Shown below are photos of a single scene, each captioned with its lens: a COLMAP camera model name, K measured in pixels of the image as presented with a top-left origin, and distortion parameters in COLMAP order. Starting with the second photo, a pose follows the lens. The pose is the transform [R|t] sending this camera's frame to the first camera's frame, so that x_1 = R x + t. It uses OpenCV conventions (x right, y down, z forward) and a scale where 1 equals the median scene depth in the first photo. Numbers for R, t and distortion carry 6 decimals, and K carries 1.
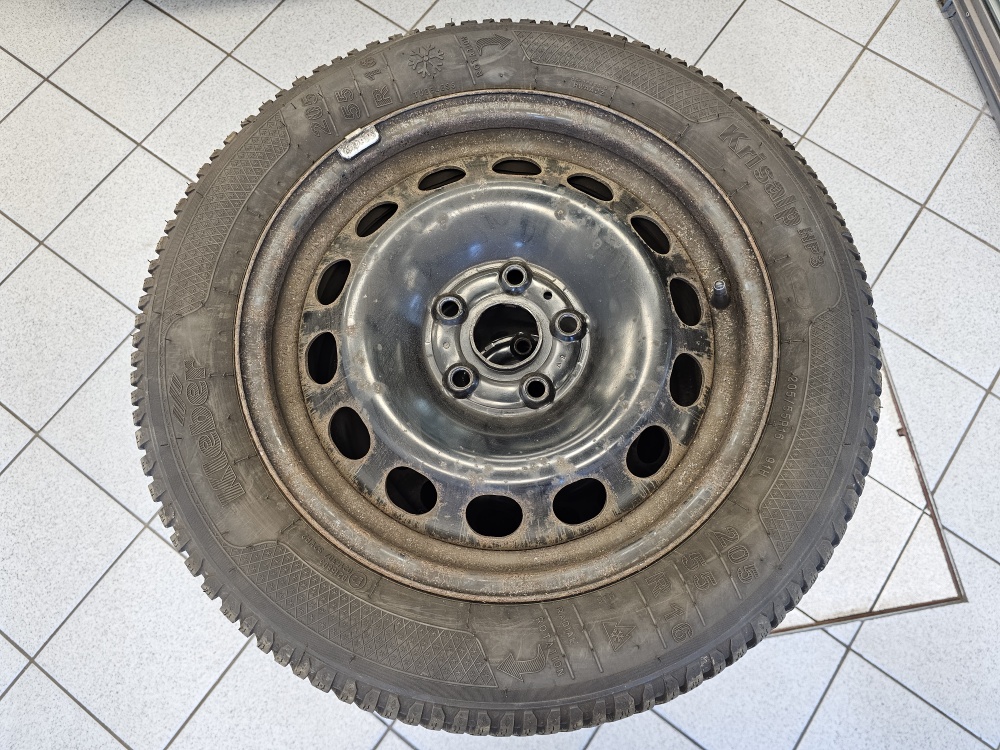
lens RADIAL K [[671.0, 0, 502.5], [0, 671.0, 375.1], [0, 0, 1]] dist [0.056362, -0.063202]
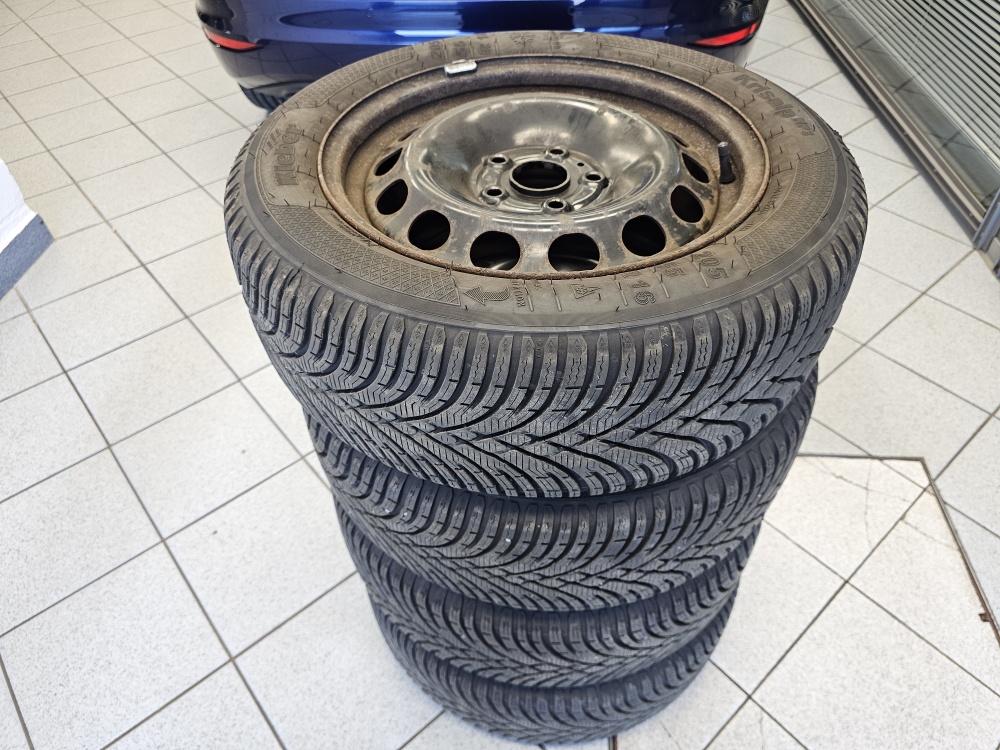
lens RADIAL K [[671.0, 0, 502.5], [0, 671.0, 375.1], [0, 0, 1]] dist [0.056362, -0.063202]
pose [[0.973249, 0.157310, -0.167450, 0.198808], [-0.217745, 0.864081, -0.453819, 0.809859], [0.073301, 0.478140, 0.875219, 0.116648]]
